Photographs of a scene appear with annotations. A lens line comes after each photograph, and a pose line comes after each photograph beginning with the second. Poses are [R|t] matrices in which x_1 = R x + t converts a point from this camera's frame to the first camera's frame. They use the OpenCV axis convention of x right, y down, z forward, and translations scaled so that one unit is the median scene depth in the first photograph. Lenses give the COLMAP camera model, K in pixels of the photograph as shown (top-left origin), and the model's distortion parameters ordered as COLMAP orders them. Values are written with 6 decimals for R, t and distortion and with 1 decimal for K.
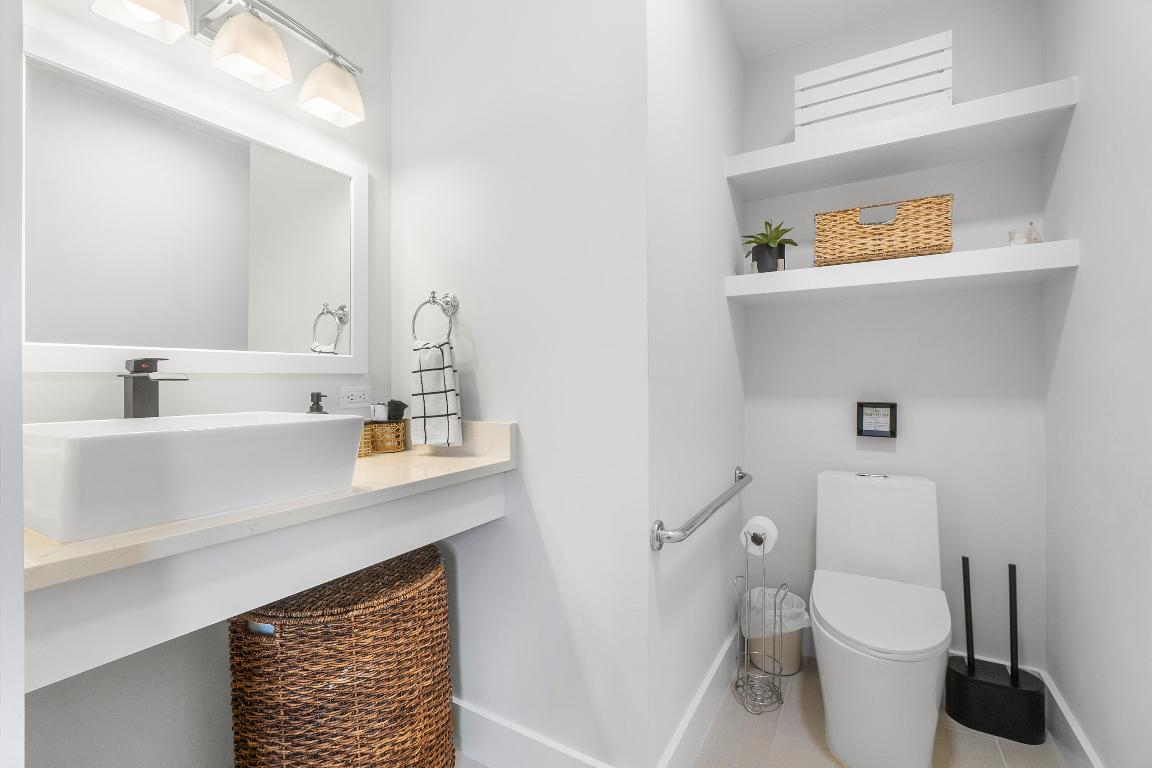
lens RADIAL K [[496.5, 0, 574.5], [0, 496.5, 378.7], [0, 0, 1]] dist [-0.002692, -0.002167]
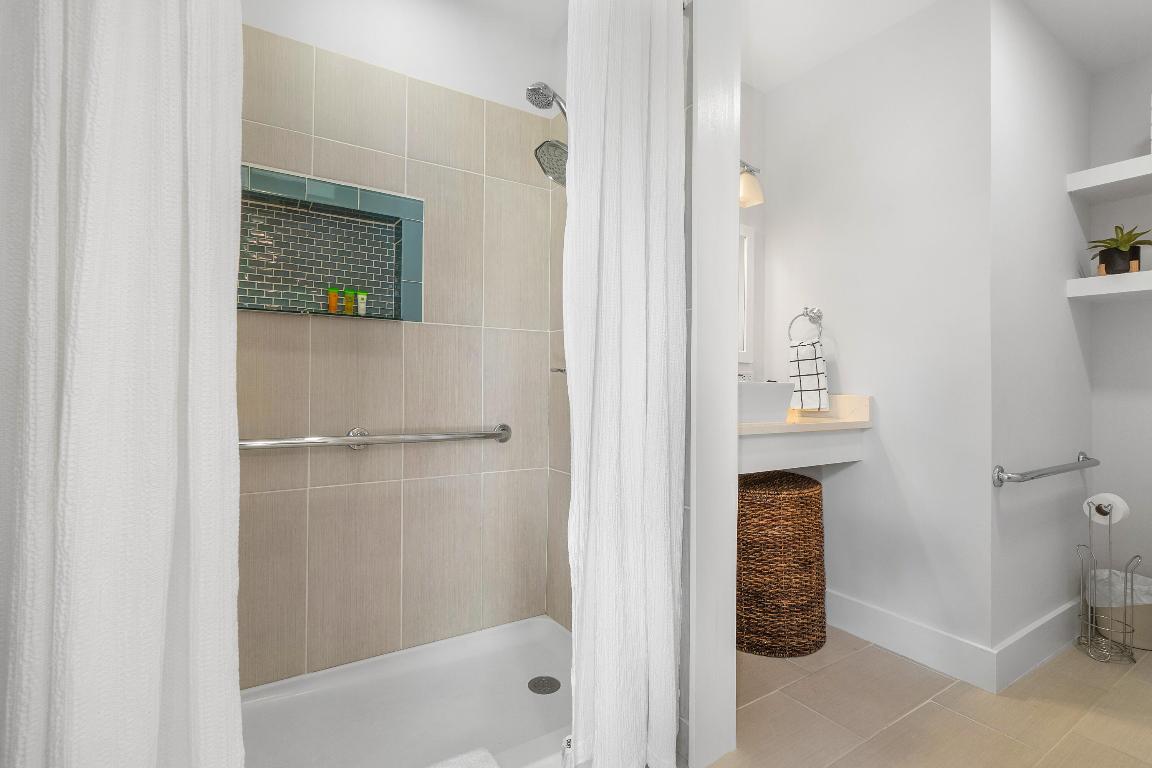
lens RADIAL K [[496.5, 0, 584.2], [0, 496.5, 365.3], [0, 0, 1]] dist [-0.002692, -0.002167]
pose [[0.881937, 0.008334, -0.471294, -0.150097], [-0.019789, 0.999617, -0.019356, 0.036135], [0.470952, 0.026397, 0.881764, -0.569246]]
